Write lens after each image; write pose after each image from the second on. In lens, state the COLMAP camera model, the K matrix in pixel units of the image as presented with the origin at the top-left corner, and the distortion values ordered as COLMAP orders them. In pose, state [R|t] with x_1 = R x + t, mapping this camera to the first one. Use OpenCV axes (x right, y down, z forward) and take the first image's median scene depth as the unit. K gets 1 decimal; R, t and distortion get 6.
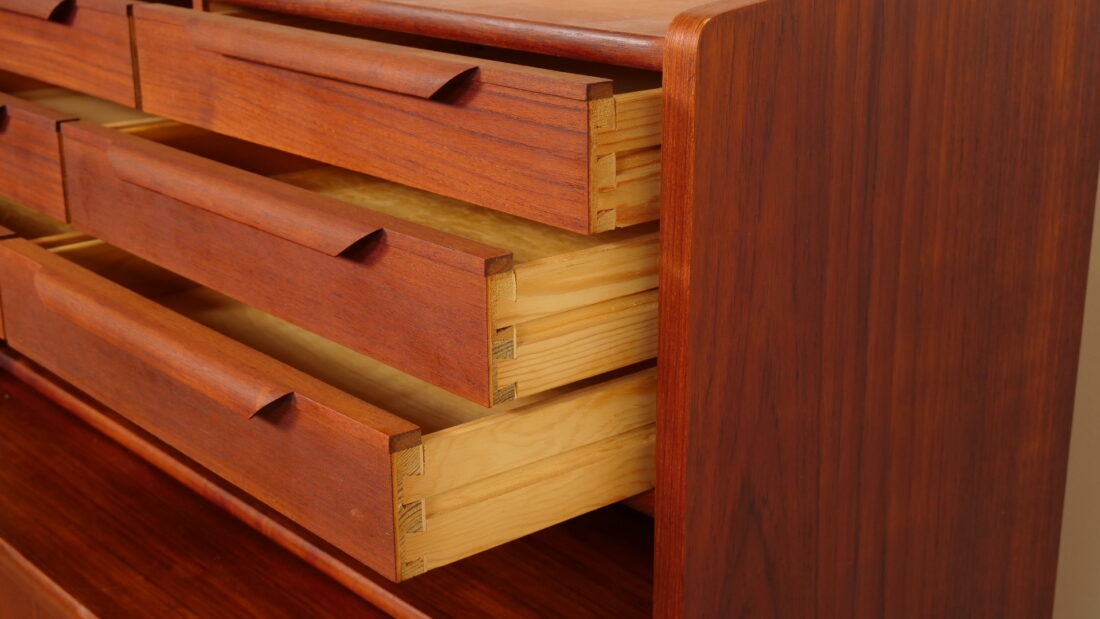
lens RADIAL K [[1546.8, 0, 550.0], [0, 1546.8, 309.5], [0, 0, 1]] dist [0.003900, 0.009811]
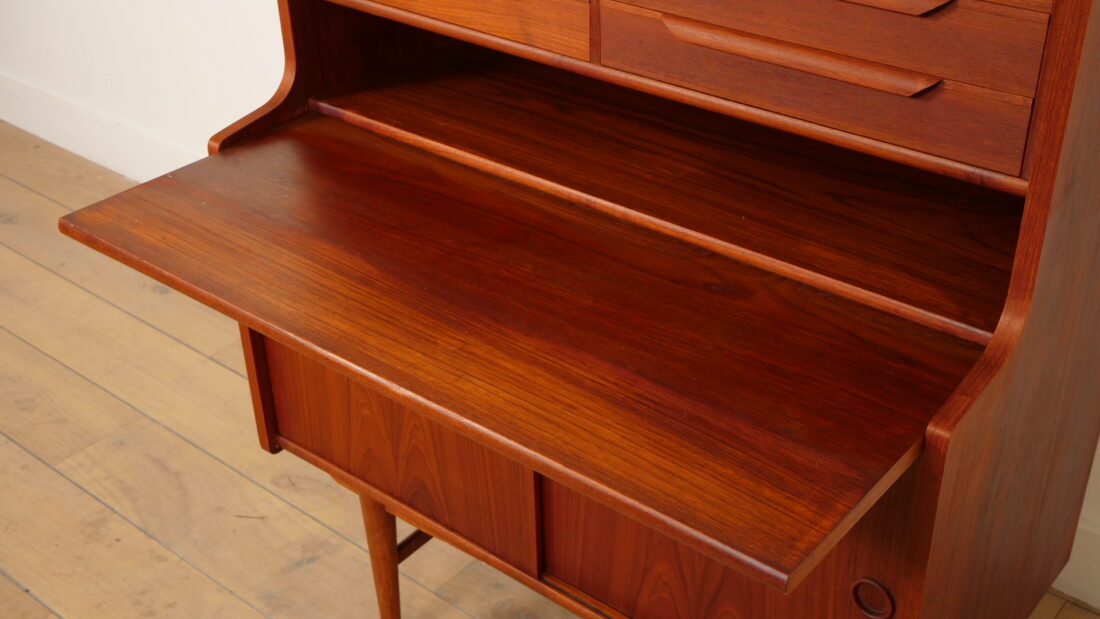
lens RADIAL K [[1303.2, 0, 550.0], [0, 1303.2, 309.5], [0, 0, 1]] dist [0.031953, 0.027036]
pose [[0.985059, -0.105432, 0.136171, -0.615044], [0.068512, 0.965347, 0.251815, -0.131519], [-0.158002, -0.238723, 0.958148, -0.289703]]
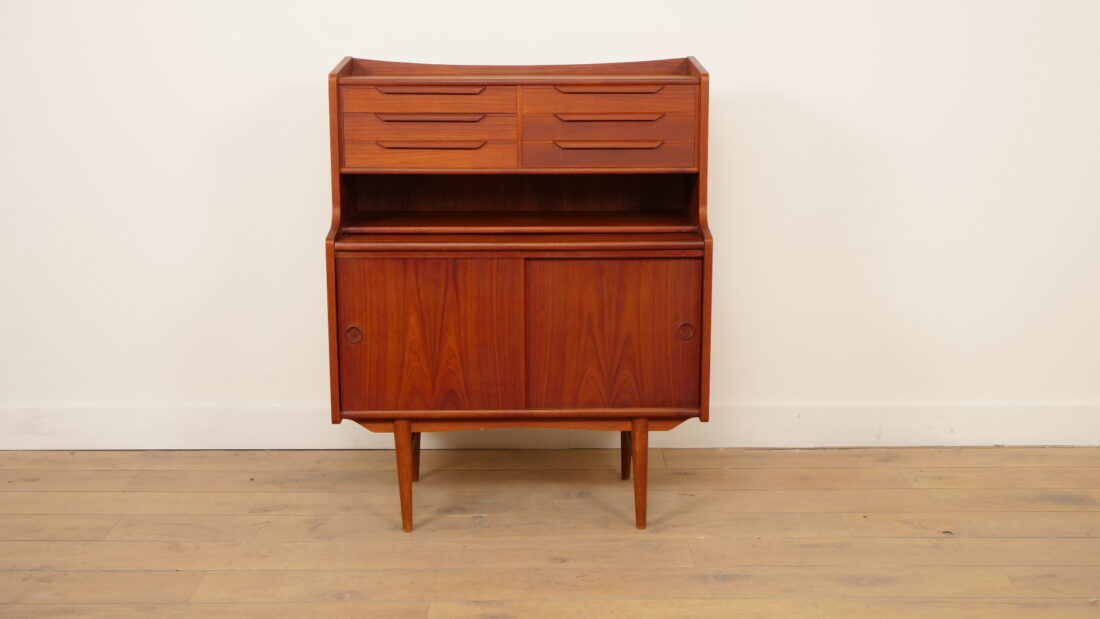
lens RADIAL K [[1397.4, 0, 550.0], [0, 1397.4, 309.5], [0, 0, 1]] dist [0.014275, 0.041630]
pose [[0.638933, -0.146179, 0.755246, -3.707652], [0.225683, 0.974198, -0.002369, 0.466404], [-0.735412, 0.171960, 0.655438, -1.566077]]
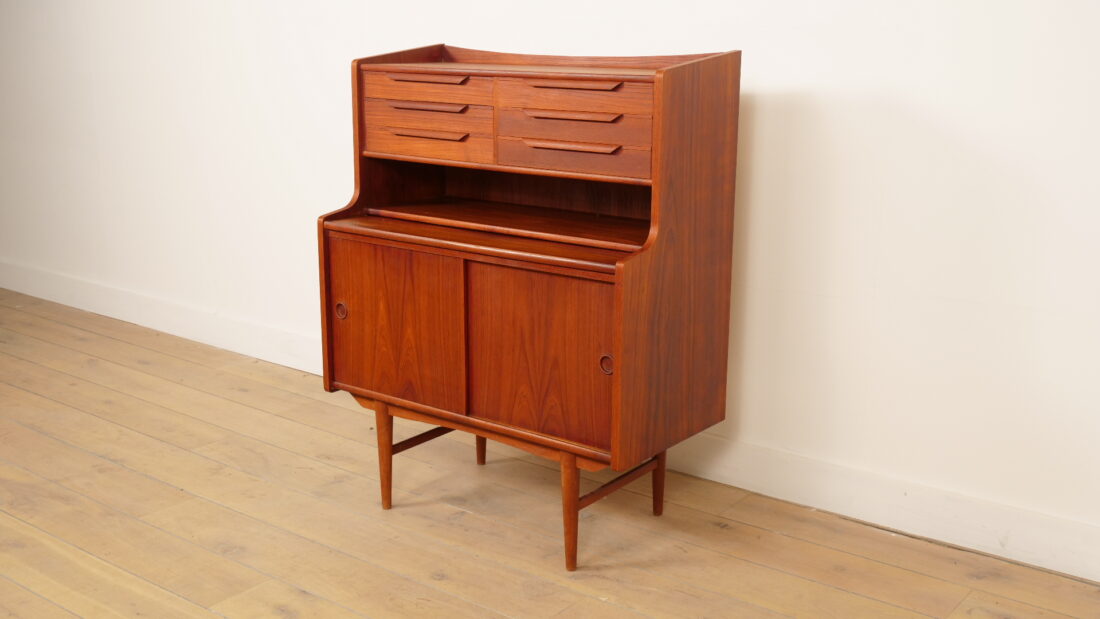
lens RADIAL K [[1182.9, 0, 550.0], [0, 1182.9, 309.5], [0, 0, 1]] dist [-0.012701, 0.018477]
pose [[0.978307, -0.036804, 0.203866, -0.887204], [0.049904, 0.996981, -0.059491, 0.655031], [-0.201061, 0.068374, 0.977190, -2.152433]]
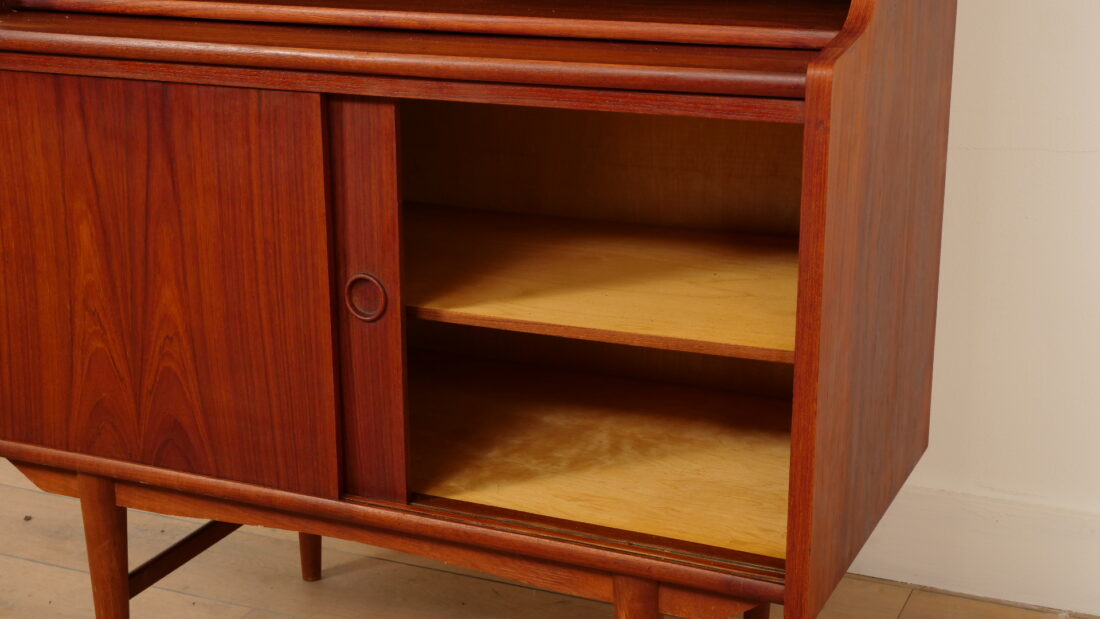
lens RADIAL K [[1611.7, 0, 550.0], [0, 1611.7, 309.5], [0, 0, 1]] dist [0.021056, -0.012145]
pose [[0.904268, -0.114096, 0.411437, -0.955161], [0.122813, 0.992416, 0.005286, 0.543907], [-0.408920, 0.045750, 0.911423, -0.398202]]
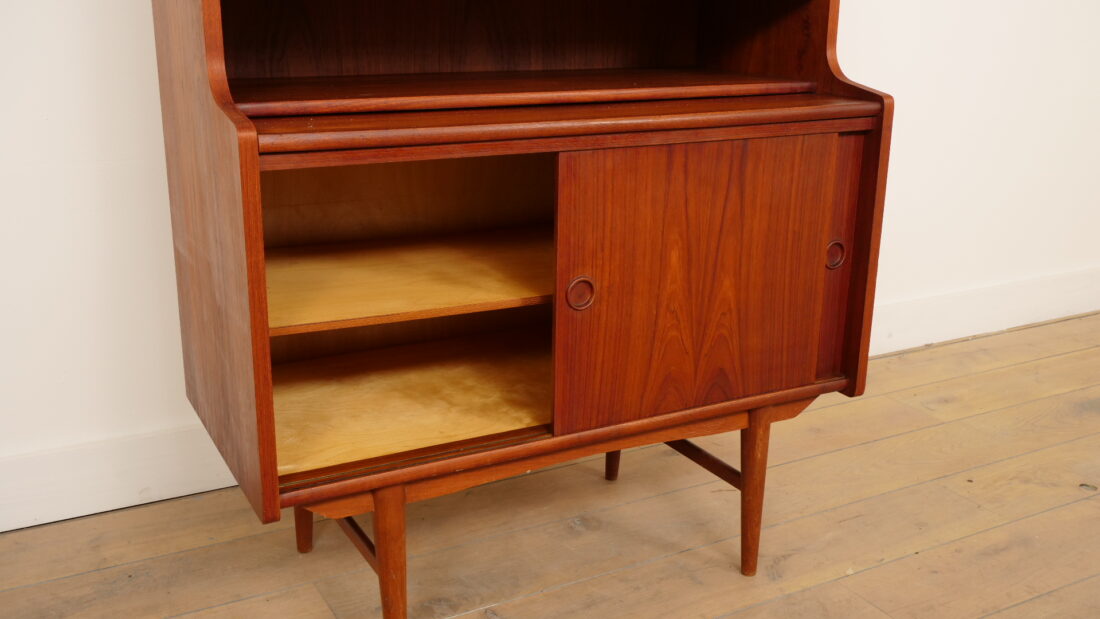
lens RADIAL K [[1098.5, 0, 550.0], [0, 1098.5, 309.5], [0, 0, 1]] dist [-0.008211, -0.006400]
pose [[0.197098, -0.274999, 0.941025, -2.205617], [0.275514, 0.936708, 0.216031, 0.108625], [-0.940874, 0.216686, 0.260390, 1.043750]]
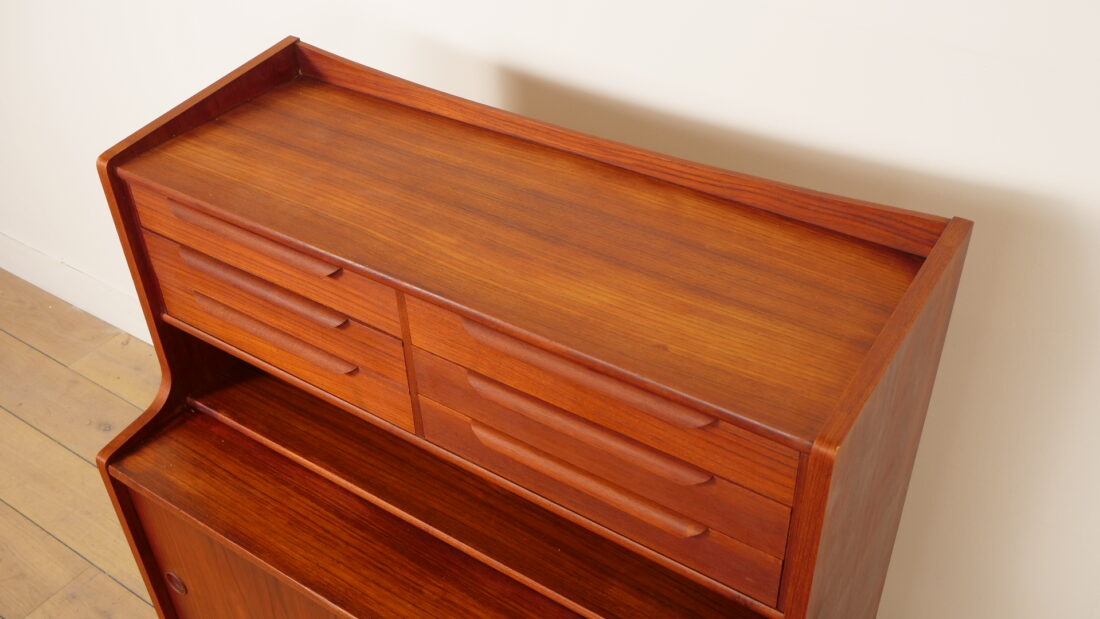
lens RADIAL K [[1040.0, 0, 550.0], [0, 1040.0, 309.5], [0, 0, 1]] dist [-0.015561, -0.015705]
pose [[0.964857, -0.173330, 0.197503, -0.380210], [0.101063, 0.938566, 0.329969, -0.666660], [-0.242564, -0.298412, 0.923100, -0.007717]]
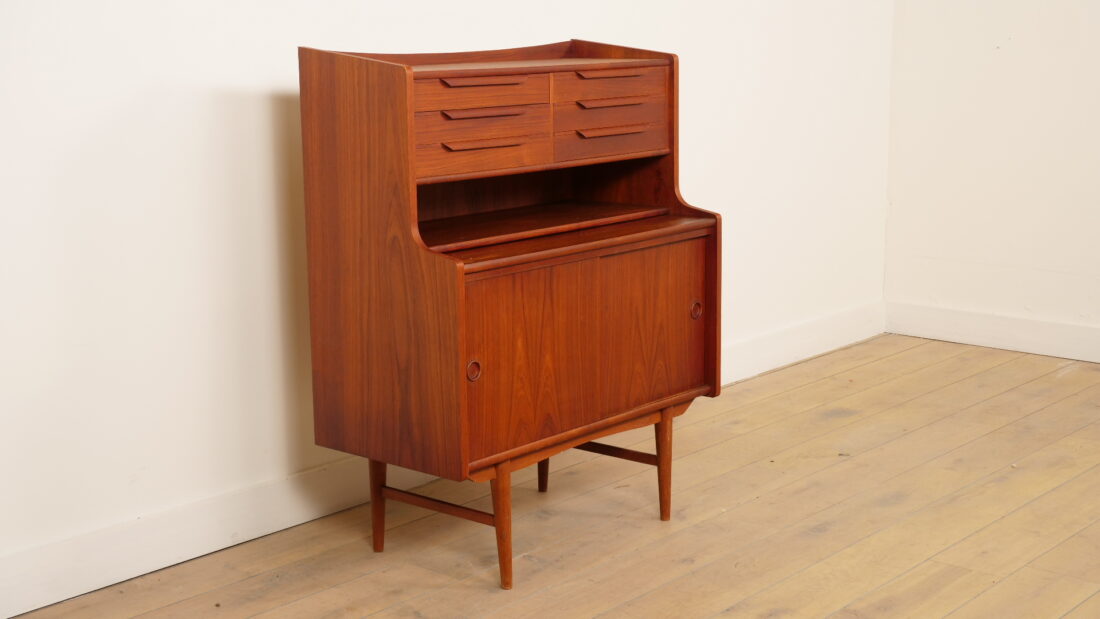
lens RADIAL K [[1569.7, 0, 550.0], [0, 1569.7, 309.5], [0, 0, 1]] dist [0.009474, 0.009399]
pose [[-0.153274, -0.177053, 0.972193, -4.884441], [0.305859, 0.927007, 0.217045, -0.617754], [-0.939658, 0.330622, -0.087933, 1.939980]]
